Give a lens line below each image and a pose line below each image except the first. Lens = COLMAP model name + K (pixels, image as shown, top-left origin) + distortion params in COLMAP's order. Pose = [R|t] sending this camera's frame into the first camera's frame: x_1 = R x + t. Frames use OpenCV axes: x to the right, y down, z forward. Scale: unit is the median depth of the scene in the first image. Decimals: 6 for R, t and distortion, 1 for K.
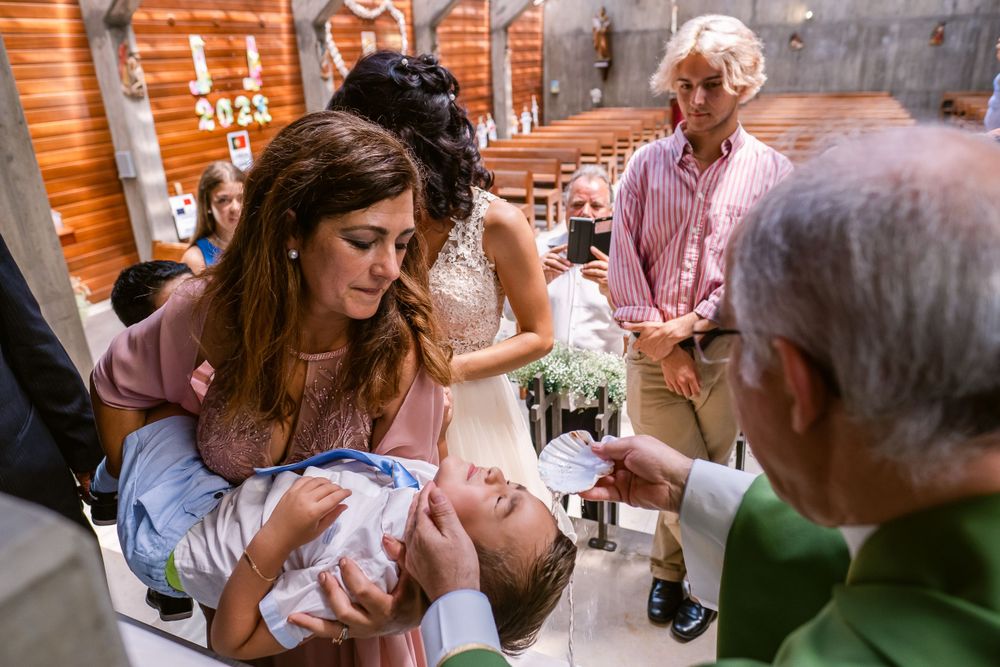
lens RADIAL K [[700.4, 0, 500.0], [0, 700.4, 333.5], [0, 0, 1]] dist [-0.013492, 0.007727]
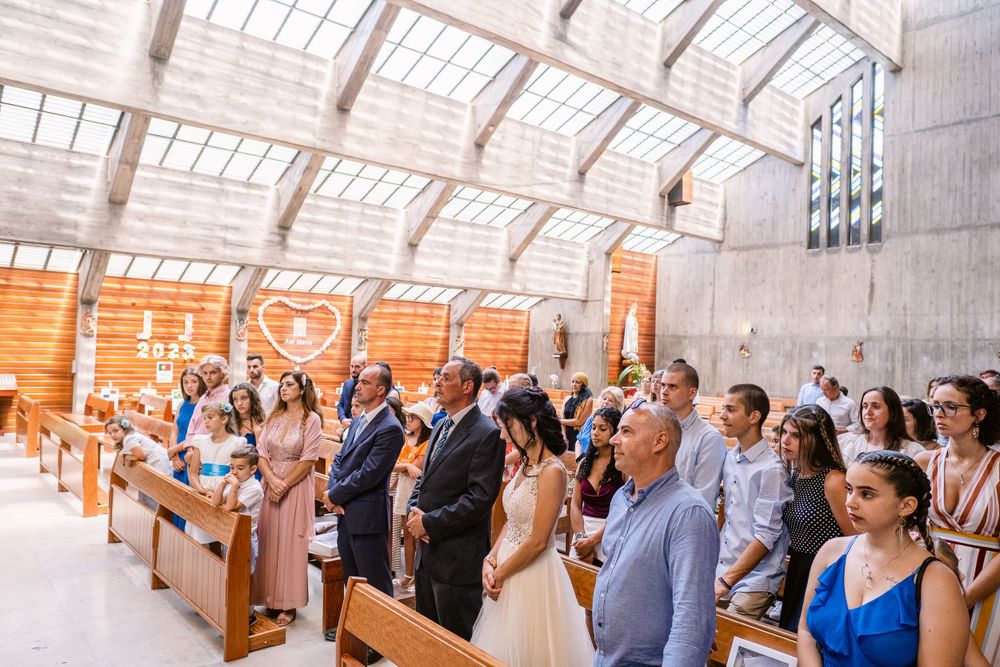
lens RADIAL K [[700.4, 0, 500.0], [0, 700.4, 333.5], [0, 0, 1]] dist [-0.013492, 0.007727]
pose [[0.897481, 0.061041, -0.436810, 0.696728], [-0.228380, 0.911582, -0.341849, 0.037519], [0.377321, 0.406562, 0.832068, -0.118491]]
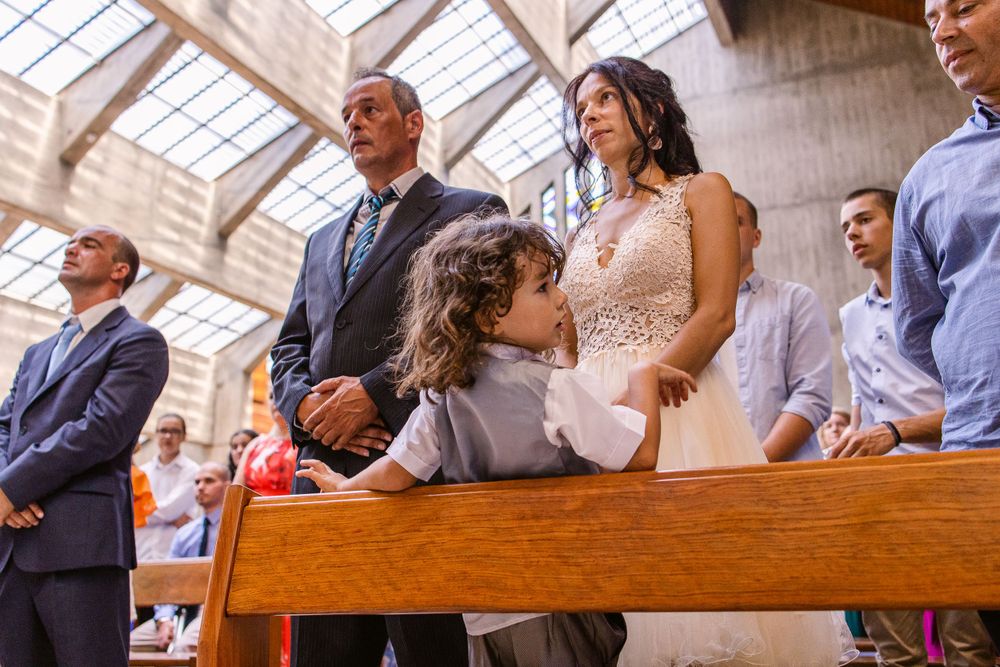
lens RADIAL K [[1002.5, 0, 500.0], [0, 1002.5, 333.5], [0, 0, 1]] dist [-0.003210, 0.010943]
pose [[0.999796, 0.020167, 0.001344, 0.598971], [-0.015468, 0.806236, -0.591392, 0.096788], [-0.013010, 0.591251, 0.806383, -0.034680]]
